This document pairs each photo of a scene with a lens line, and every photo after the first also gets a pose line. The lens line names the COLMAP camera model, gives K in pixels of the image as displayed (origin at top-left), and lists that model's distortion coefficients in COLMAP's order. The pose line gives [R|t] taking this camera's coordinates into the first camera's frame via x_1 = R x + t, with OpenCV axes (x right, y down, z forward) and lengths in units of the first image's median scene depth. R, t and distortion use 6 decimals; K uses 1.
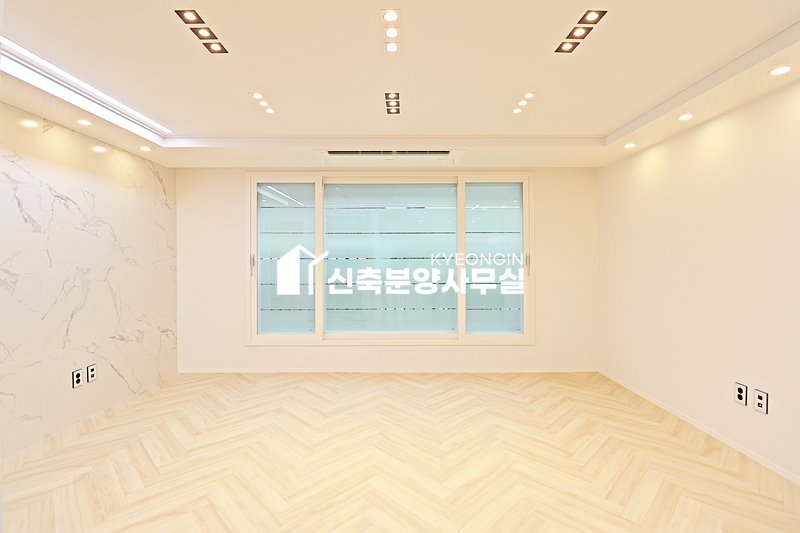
lens RADIAL K [[368.1, 0, 399.2], [0, 368.1, 256.6], [0, 0, 1]] dist [-0.003768, -0.010569]
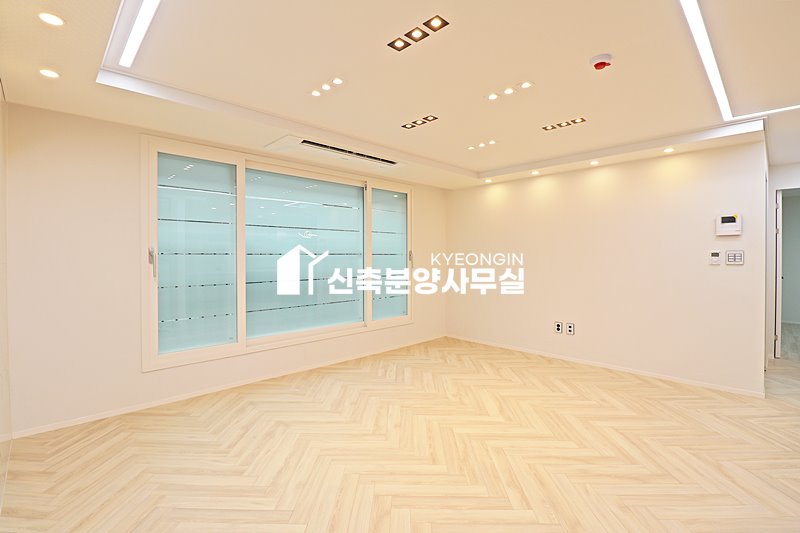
lens RADIAL K [[368.1, 0, 398.5], [0, 368.1, 258.9], [0, 0, 1]] dist [-0.003768, -0.010569]
pose [[0.719322, -0.003613, 0.694668, -0.702535], [-0.004518, 0.999941, 0.009878, 0.008182], [-0.694662, -0.010244, 0.719263, 0.156995]]
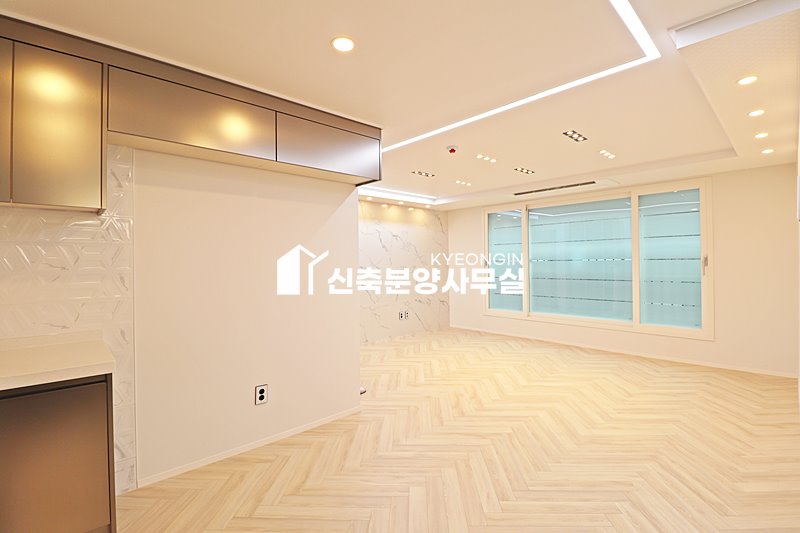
lens RADIAL K [[368.1, 0, 398.7], [0, 368.1, 259.3], [0, 0, 1]] dist [-0.003768, -0.010569]
pose [[0.678192, -0.011102, -0.734801, 0.668592], [0.014768, 0.999890, -0.001477, -0.007753], [0.734736, -0.009850, 0.678282, -0.473378]]
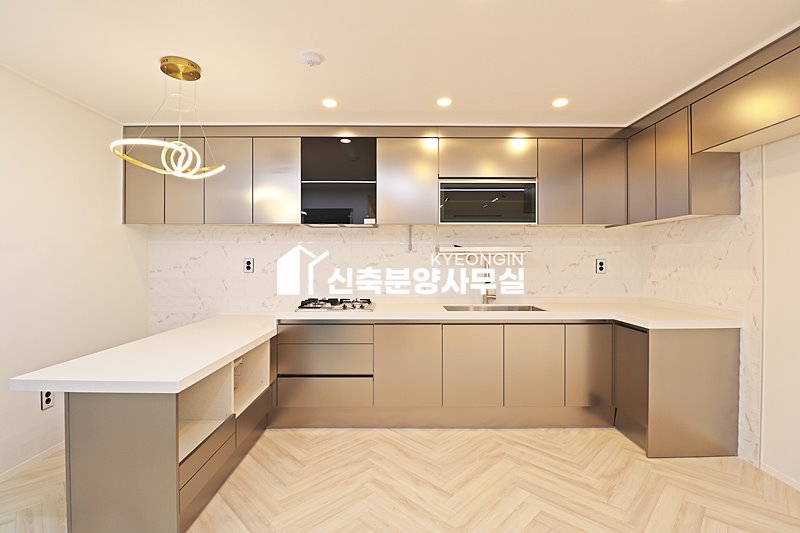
lens RADIAL K [[368.1, 0, 398.4], [0, 368.1, 261.6], [0, 0, 1]] dist [-0.003768, -0.010569]
pose [[-0.999991, 0.000777, -0.004099, 0.554946], [0.000794, 0.999991, -0.004208, 0.005506], [0.004096, -0.004211, -0.999983, 0.290980]]
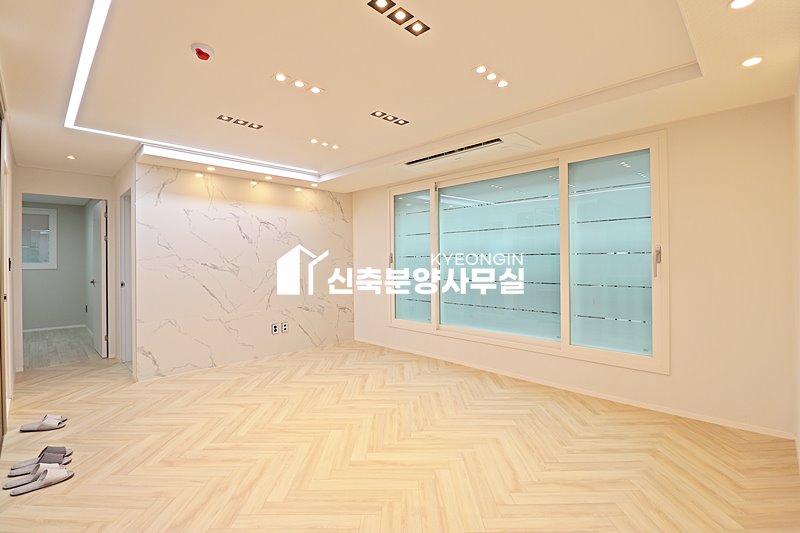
lens RADIAL K [[368.1, 0, 398.3], [0, 368.1, 257.0], [0, 0, 1]] dist [-0.003768, -0.010569]
pose [[0.706258, -0.010526, -0.707876, 0.634363], [0.012208, 0.999922, -0.002688, 0.011276], [0.707849, -0.006744, 0.706331, 0.172883]]
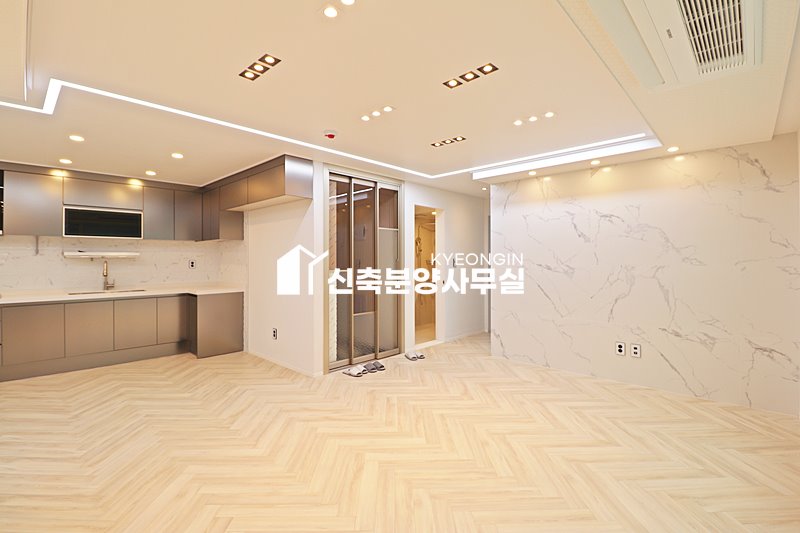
lens RADIAL K [[368.1, 0, 399.5], [0, 368.1, 257.8], [0, 0, 1]] dist [-0.003768, -0.010569]
pose [[-0.690774, -0.001687, -0.723069, 0.562389], [0.007573, 0.999926, -0.009568, 0.007905], [0.723031, -0.012086, -0.690710, 1.166190]]
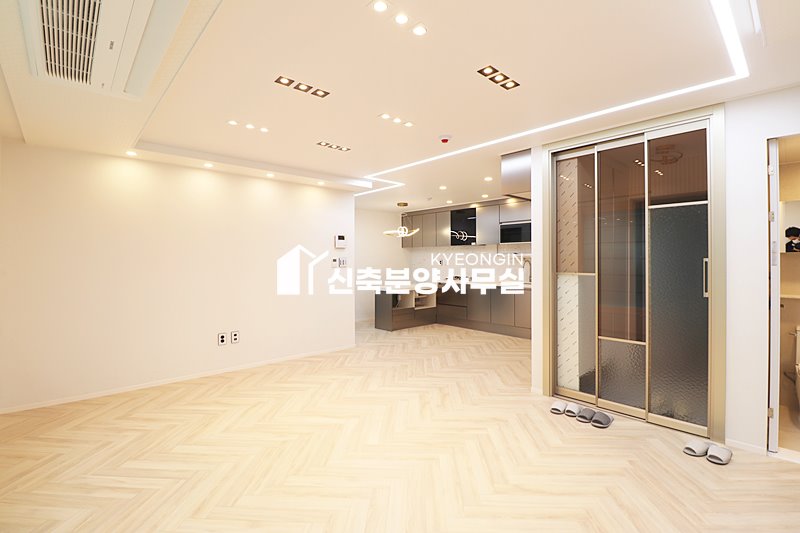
lens RADIAL K [[368.1, 0, 399.2], [0, 368.1, 258.3], [0, 0, 1]] dist [-0.003768, -0.010569]
pose [[-0.674706, 0.005756, 0.738064, -0.665236], [-0.002501, 0.999946, -0.010084, 0.008945], [-0.738082, -0.008650, -0.674655, 1.138732]]
